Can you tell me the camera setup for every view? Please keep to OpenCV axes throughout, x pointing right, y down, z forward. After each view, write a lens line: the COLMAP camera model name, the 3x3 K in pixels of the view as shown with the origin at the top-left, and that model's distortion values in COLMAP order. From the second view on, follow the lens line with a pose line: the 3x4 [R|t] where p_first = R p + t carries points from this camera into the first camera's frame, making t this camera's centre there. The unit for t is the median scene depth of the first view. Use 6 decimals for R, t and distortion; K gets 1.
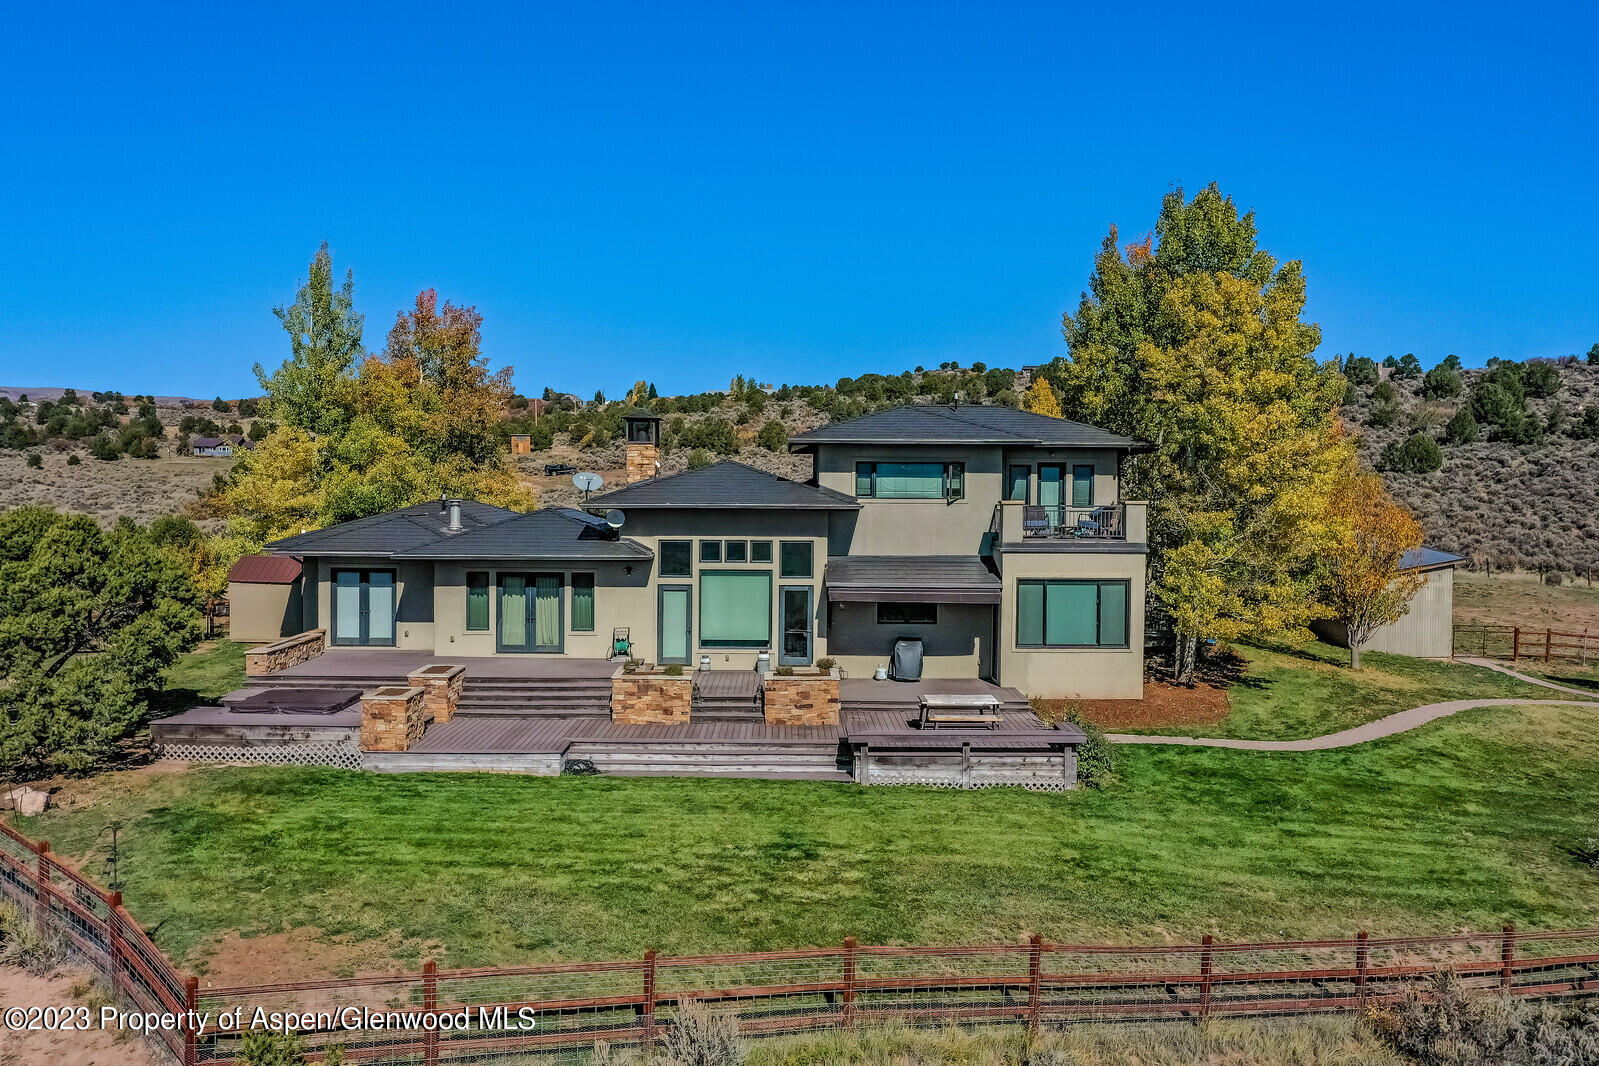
lens RADIAL K [[1261.6, 0, 799.5], [0, 1261.6, 533.0], [0, 0, 1]] dist [0.000929, 0.004507]
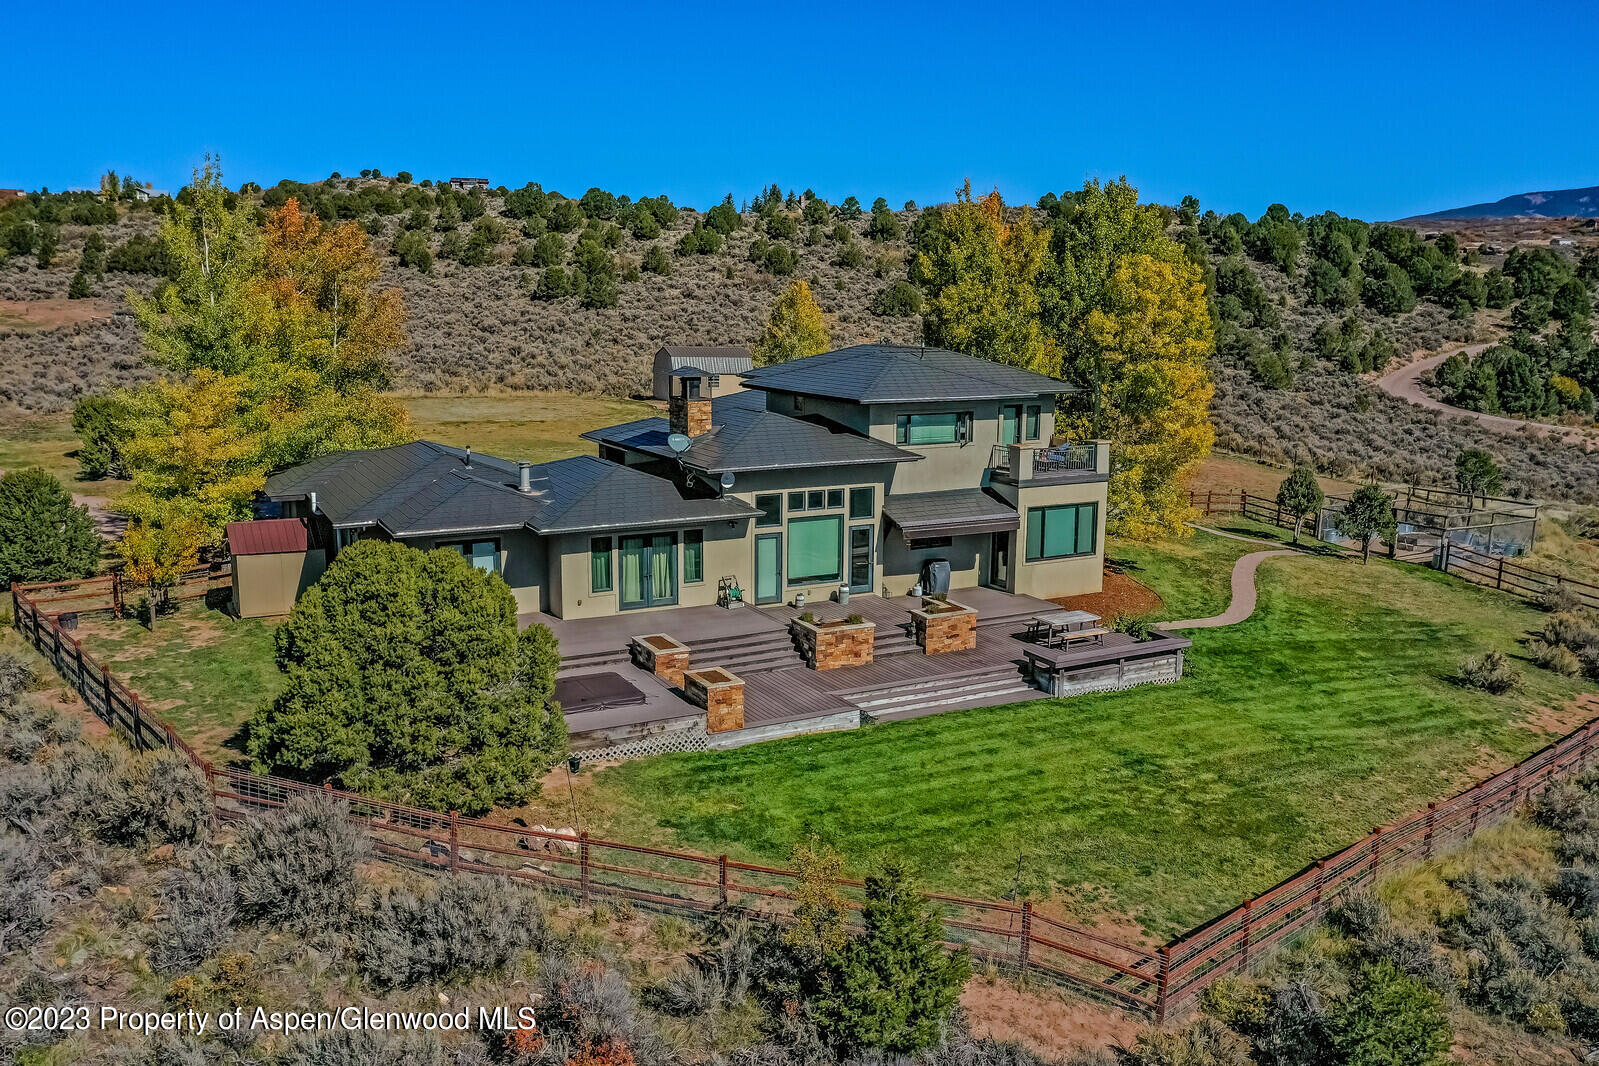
lens RADIAL K [[1261.6, 0, 799.5], [0, 1261.6, 533.0], [0, 0, 1]] dist [0.000929, 0.004507]
pose [[0.888072, -0.083236, 0.452107, -0.579849], [0.014351, 0.988012, 0.153710, -0.130845], [-0.459481, -0.130017, 0.878620, 0.005115]]
